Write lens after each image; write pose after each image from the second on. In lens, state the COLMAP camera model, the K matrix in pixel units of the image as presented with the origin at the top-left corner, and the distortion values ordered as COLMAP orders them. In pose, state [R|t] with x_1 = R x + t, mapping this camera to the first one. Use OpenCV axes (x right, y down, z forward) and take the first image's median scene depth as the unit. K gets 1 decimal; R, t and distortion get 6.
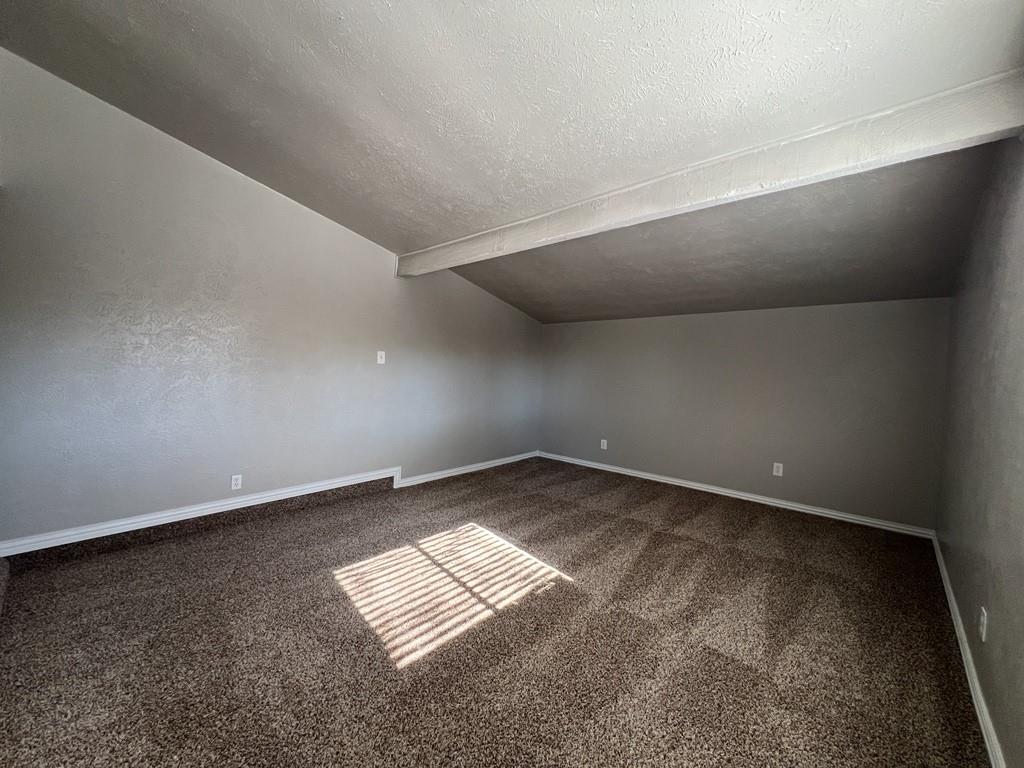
lens RADIAL K [[409.7, 0, 509.7], [0, 409.7, 382.7], [0, 0, 1]] dist [-0.001313, 0.000357]
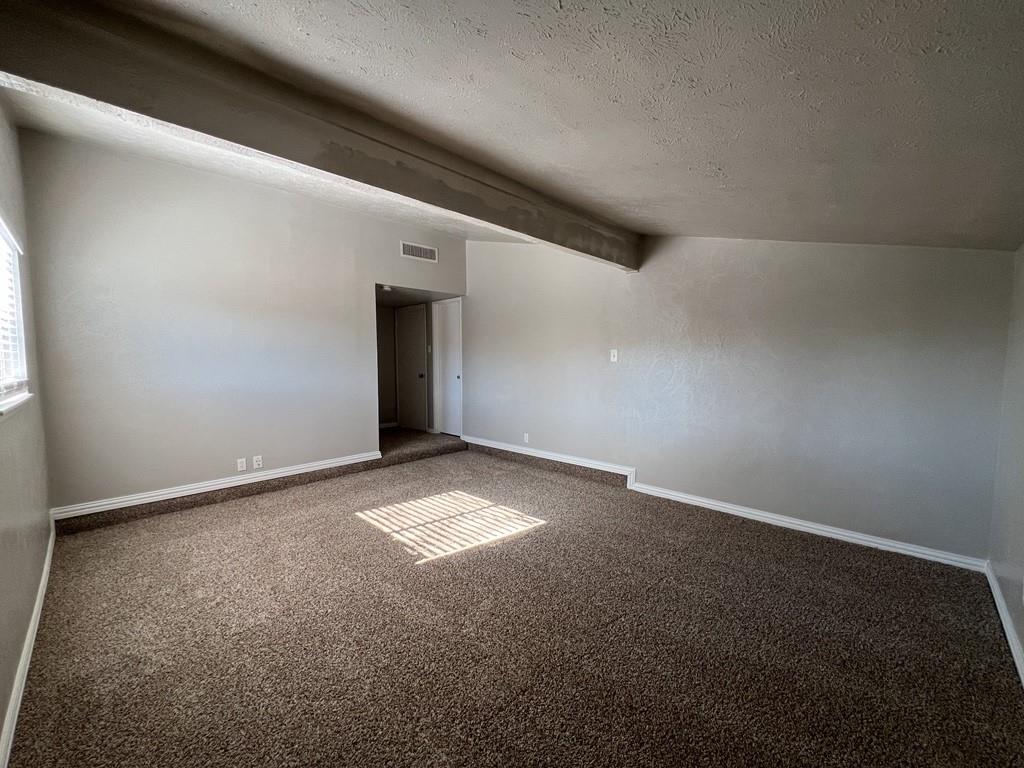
lens RADIAL K [[409.7, 0, 509.7], [0, 409.7, 382.7], [0, 0, 1]] dist [-0.001313, 0.000357]
pose [[-0.034766, 0.032740, -0.998859, 1.106147], [-0.032928, 0.998883, 0.033887, -0.029772], [0.998853, 0.034069, -0.033649, 1.166369]]
